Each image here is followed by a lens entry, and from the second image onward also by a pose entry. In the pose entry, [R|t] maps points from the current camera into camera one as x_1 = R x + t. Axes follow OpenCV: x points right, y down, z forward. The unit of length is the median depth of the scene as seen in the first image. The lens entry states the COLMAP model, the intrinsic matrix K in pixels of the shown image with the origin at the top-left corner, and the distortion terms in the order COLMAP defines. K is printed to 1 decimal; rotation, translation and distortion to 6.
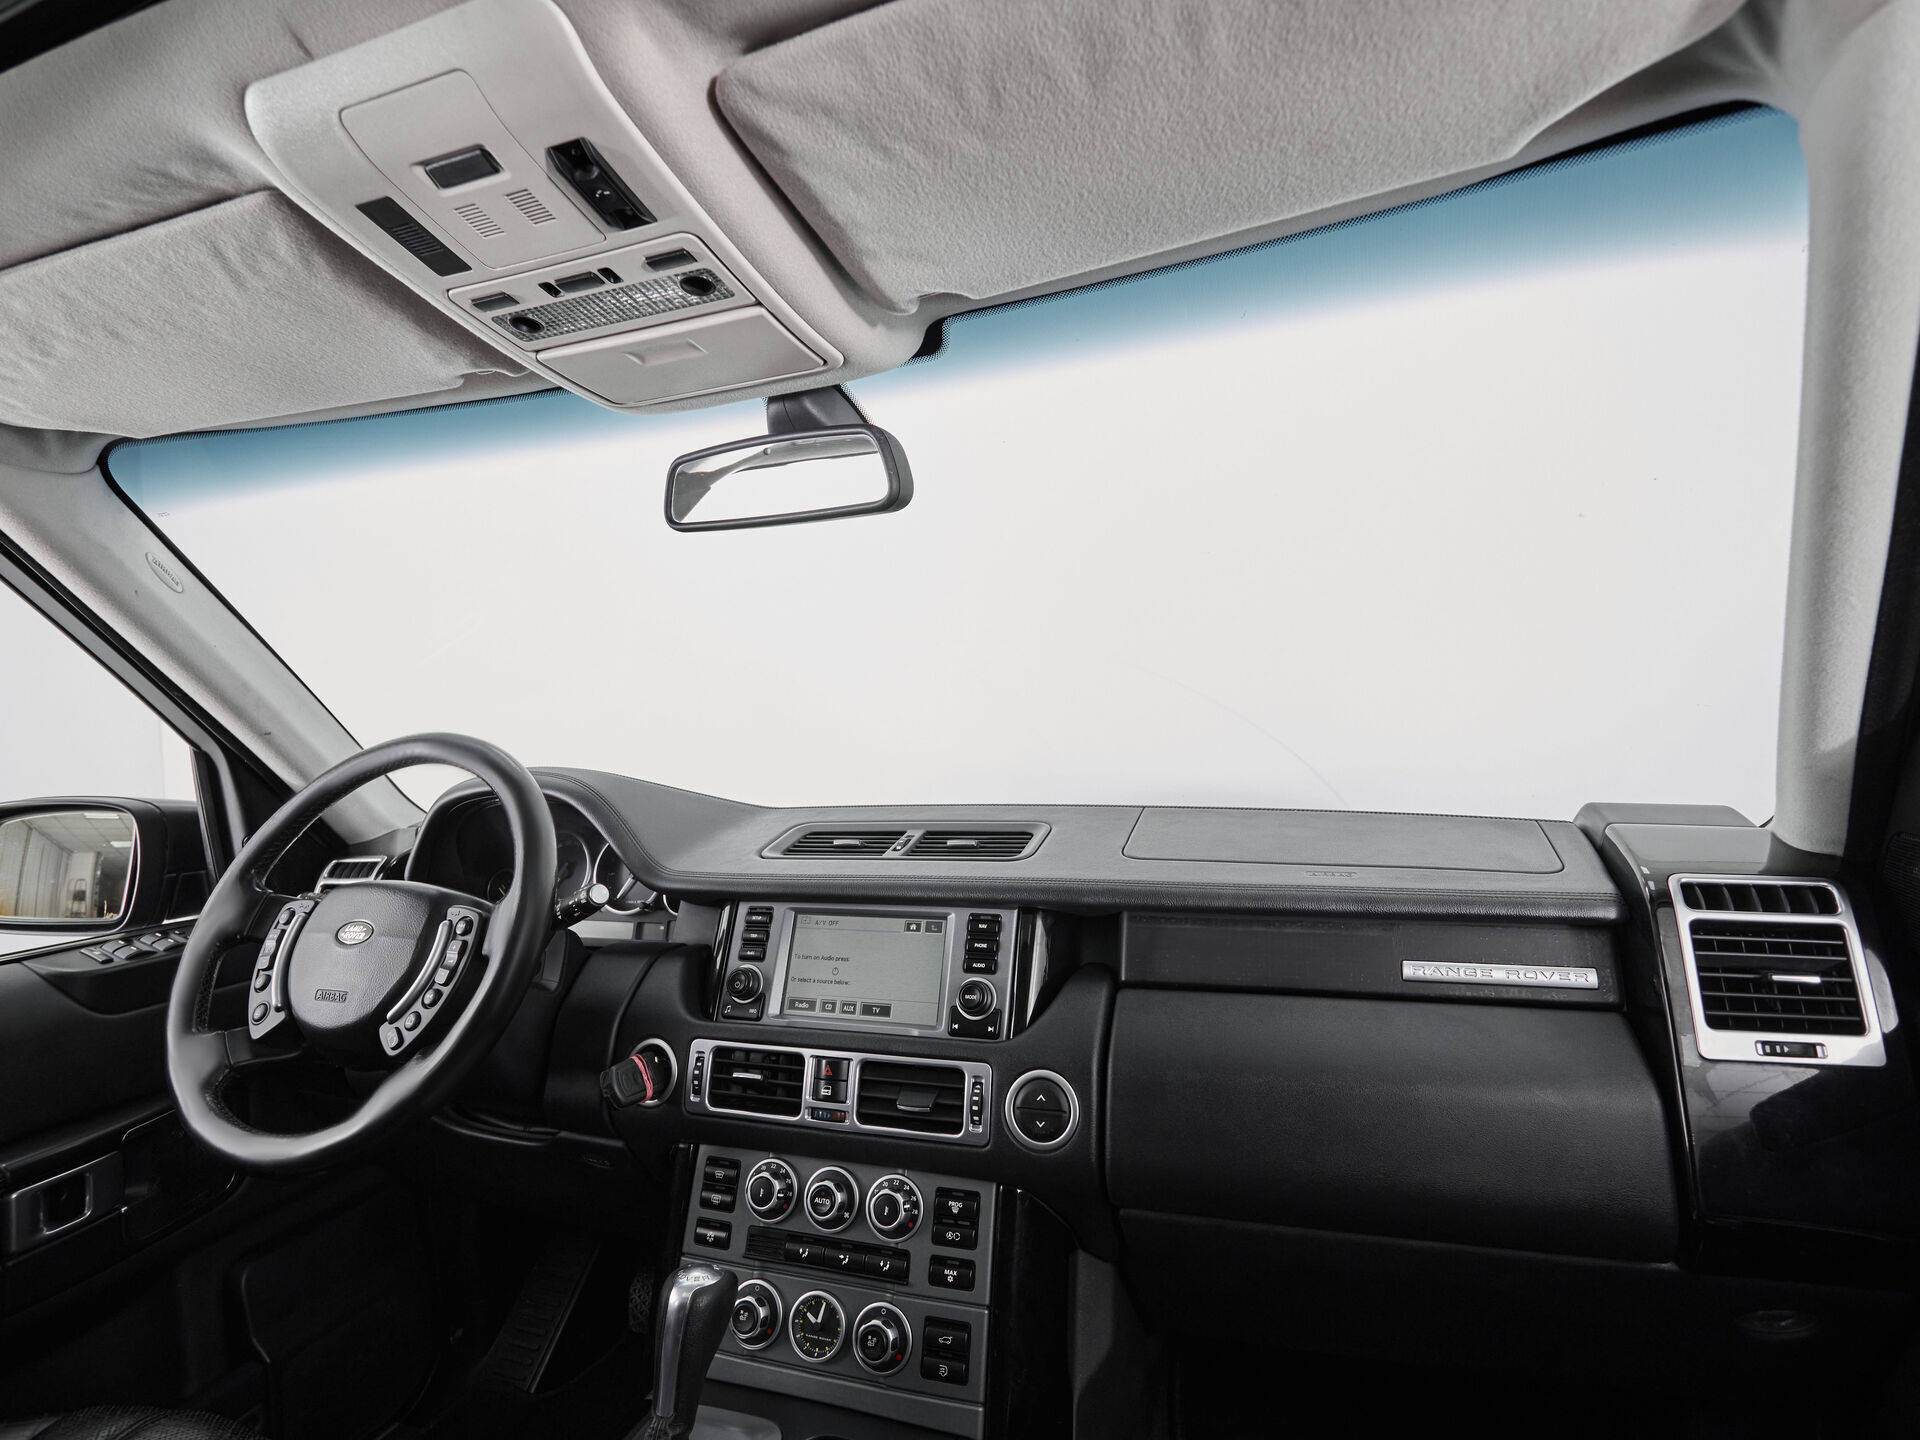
lens RADIAL K [[1002.4, 0, 979.2], [0, 1002.4, 749.6], [0, 0, 1]] dist [0.000010, -0.002179]
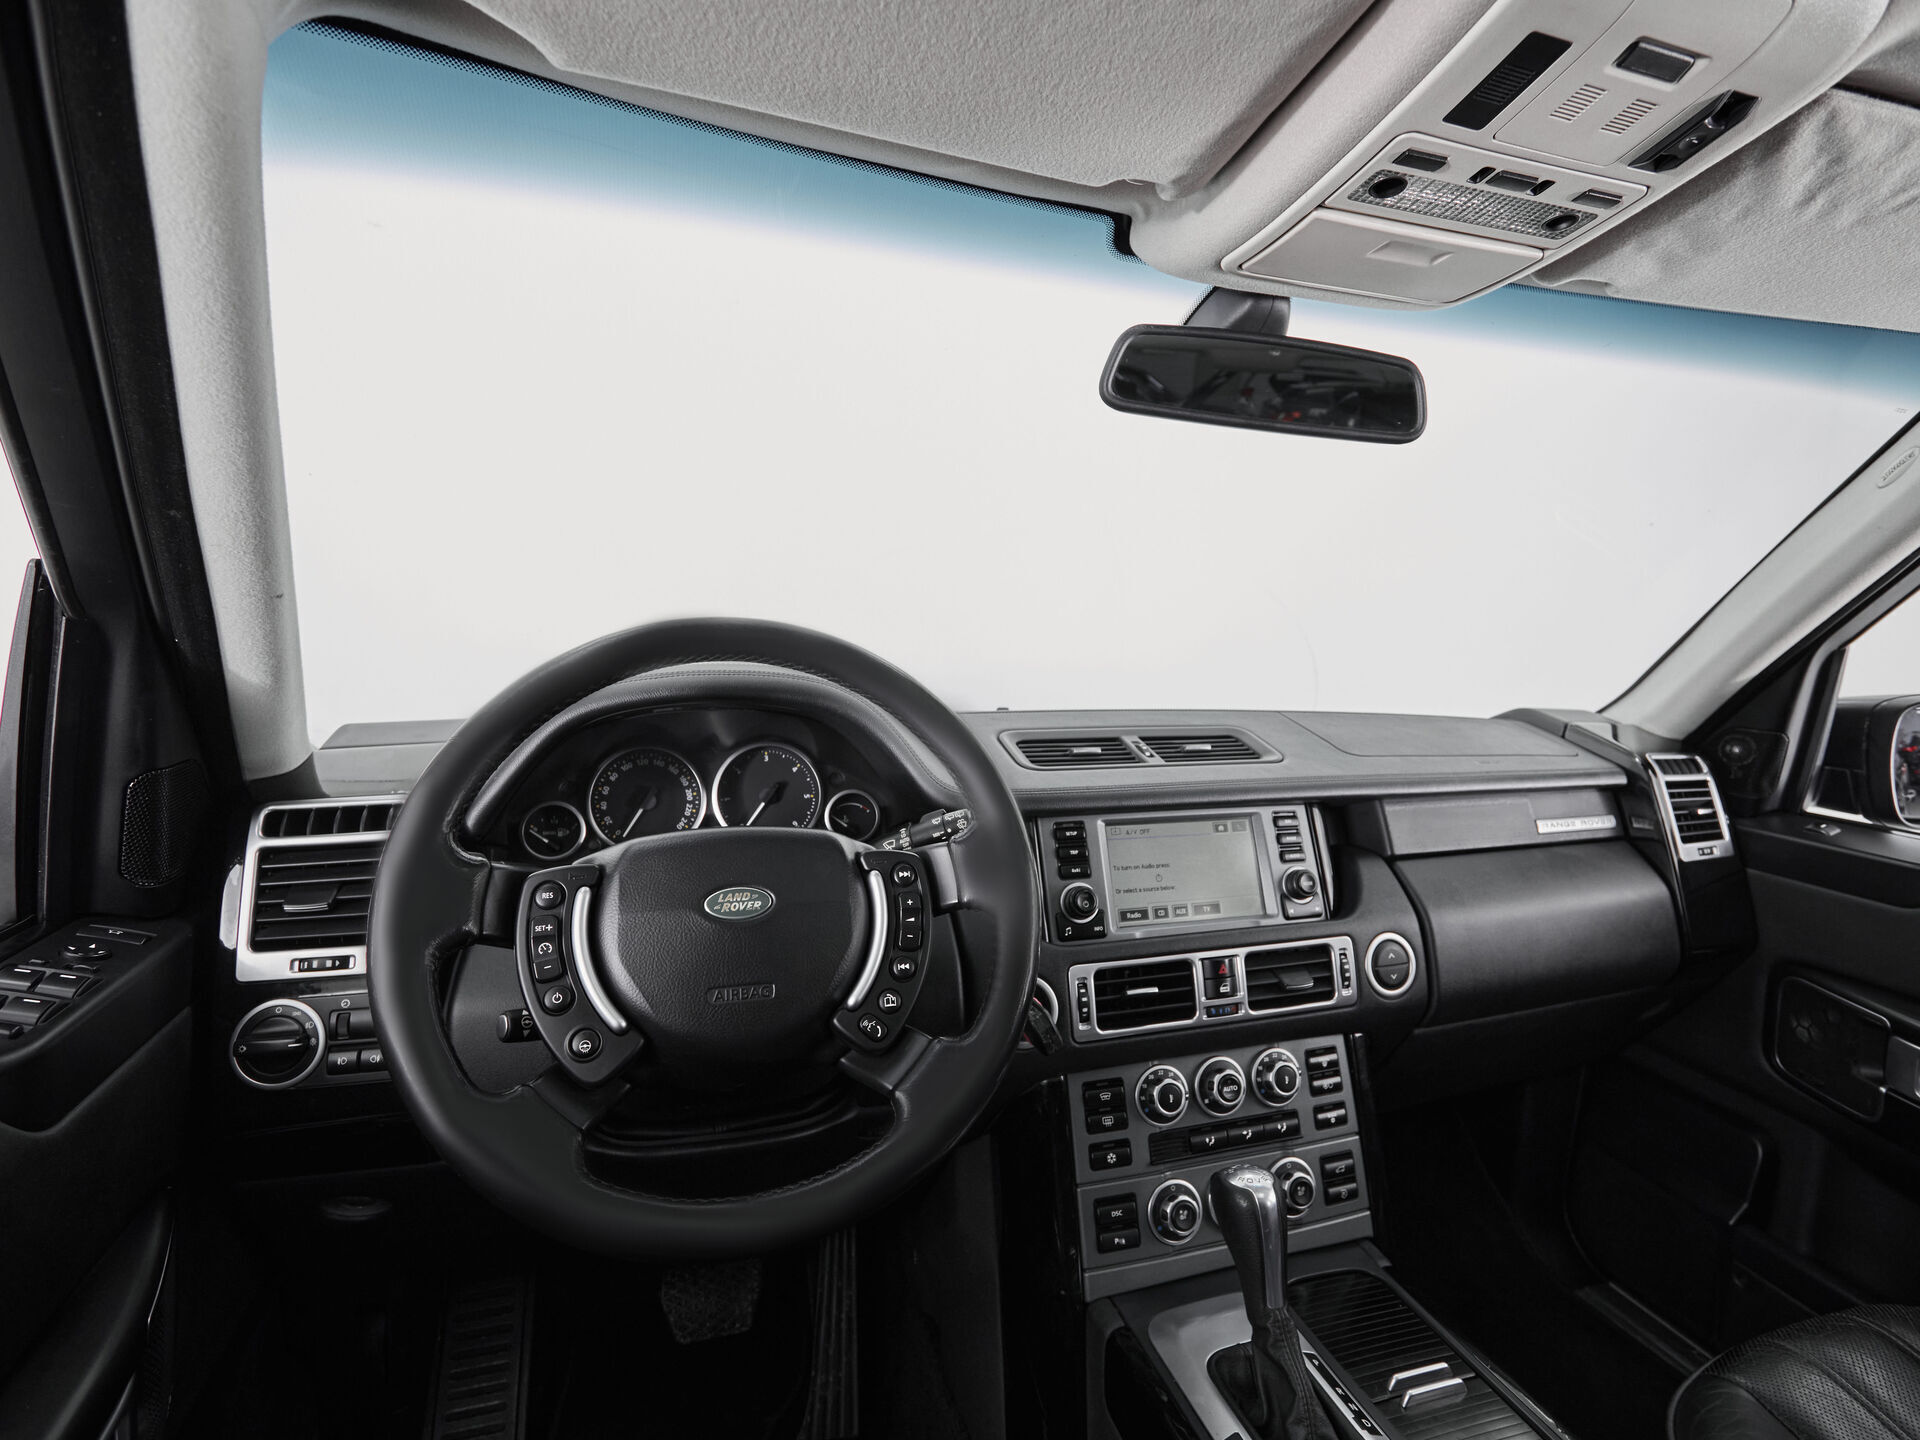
lens RADIAL K [[1002.4, 0, 991.3], [0, 1002.4, 744.9], [0, 0, 1]] dist [0.000010, -0.002179]
pose [[0.764667, -0.031242, 0.643668, -0.996411], [-0.040767, 0.994478, 0.096701, -0.003747], [-0.643135, -0.100184, 0.759171, 0.383656]]
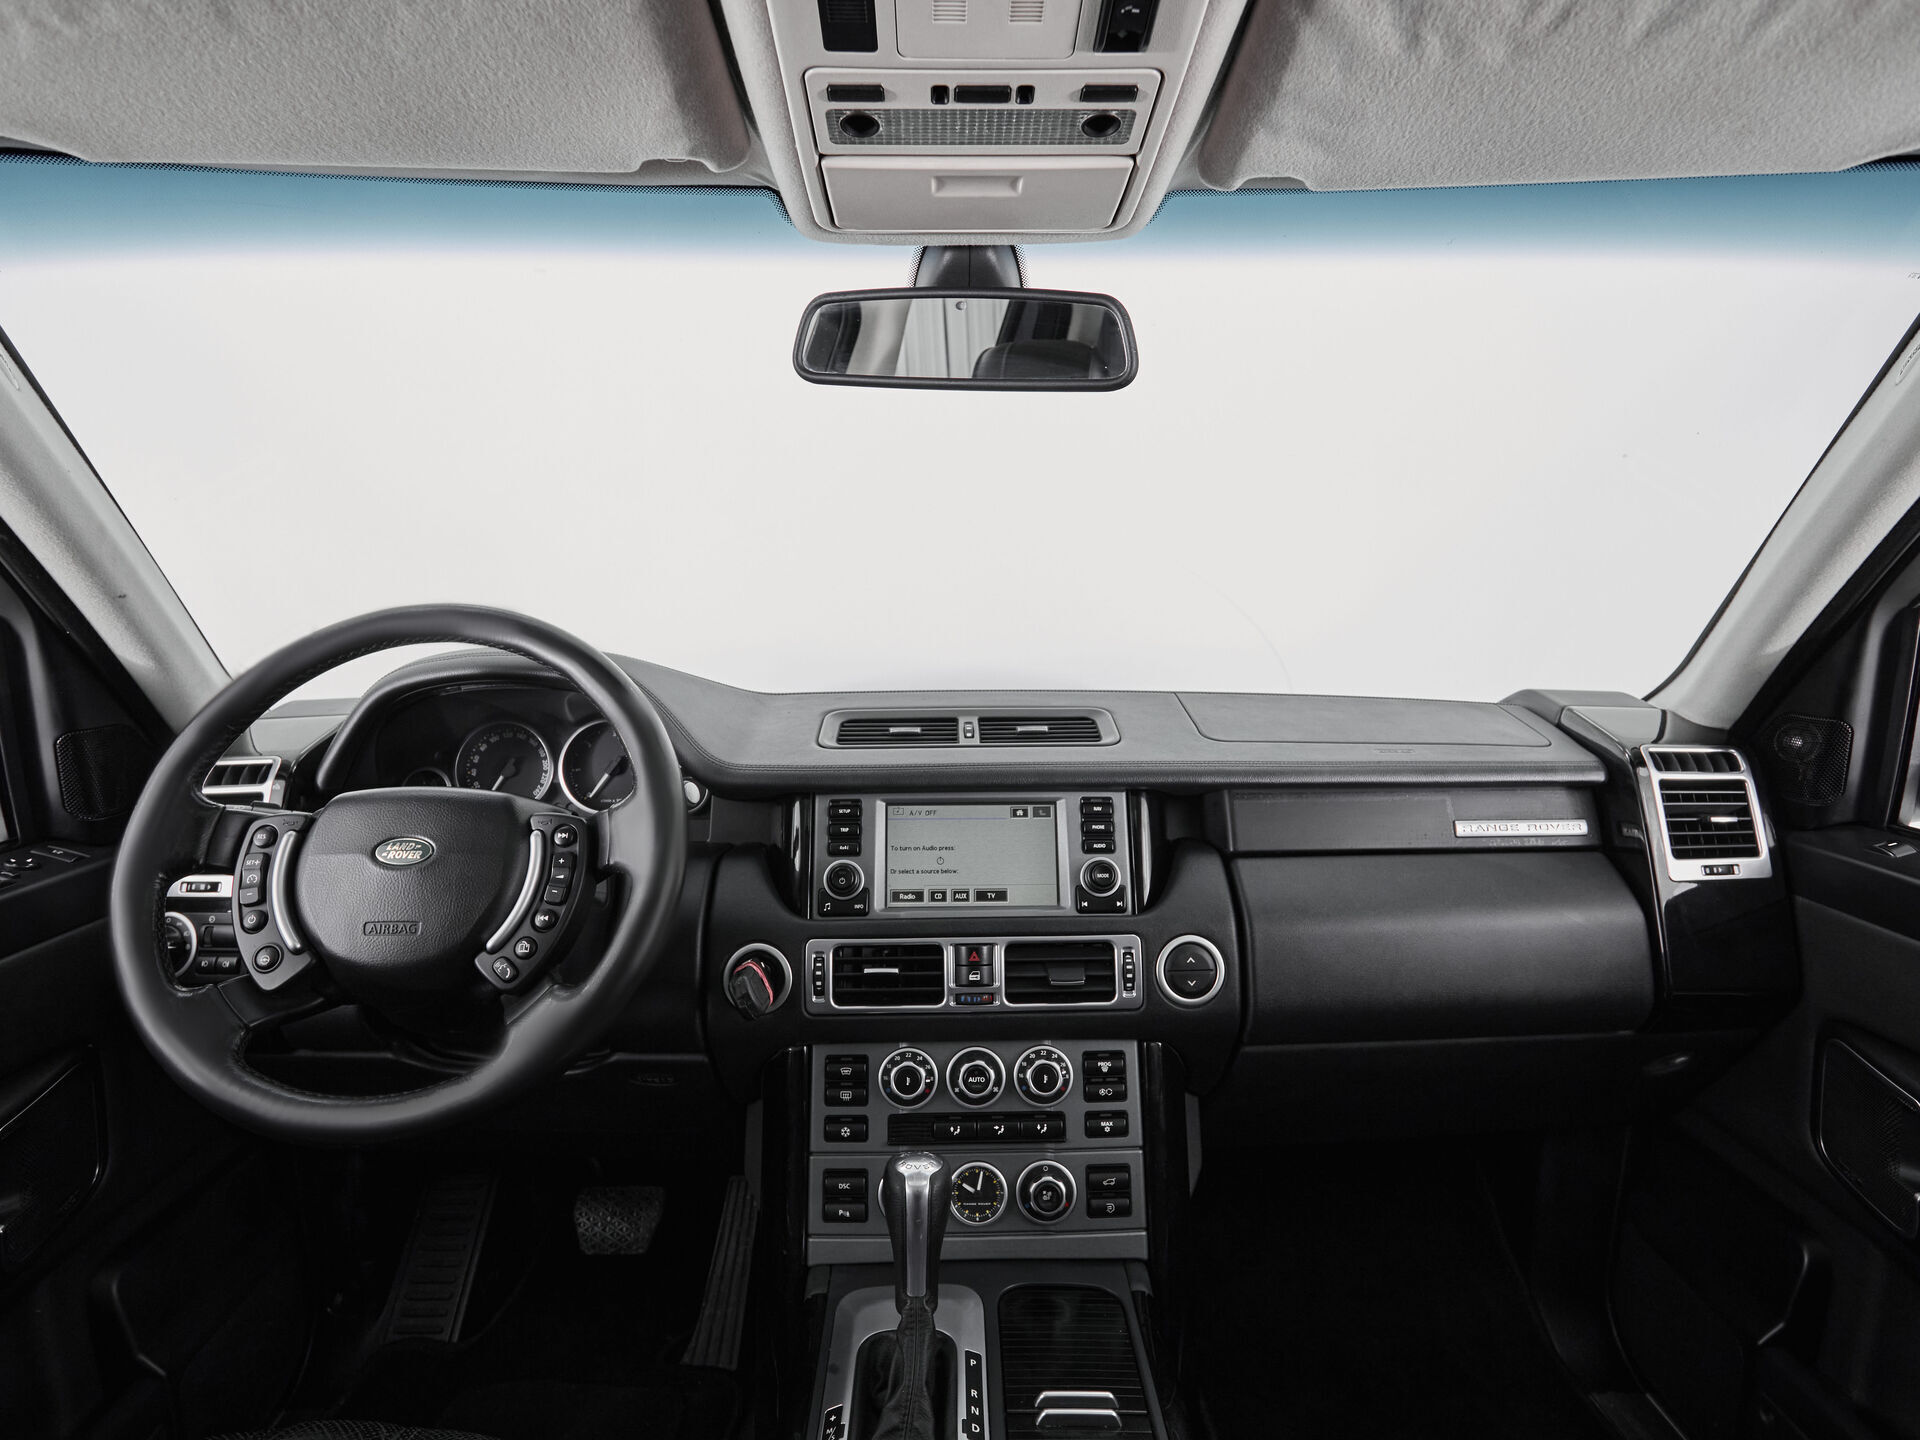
lens RADIAL K [[1002.4, 0, 961.6], [0, 1002.4, 757.2], [0, 0, 1]] dist [0.000010, -0.002179]
pose [[0.930045, -0.025764, 0.366542, -0.525426], [-0.021065, 0.992160, 0.123188, -0.003283], [-0.366842, -0.122291, 0.922210, 0.096993]]
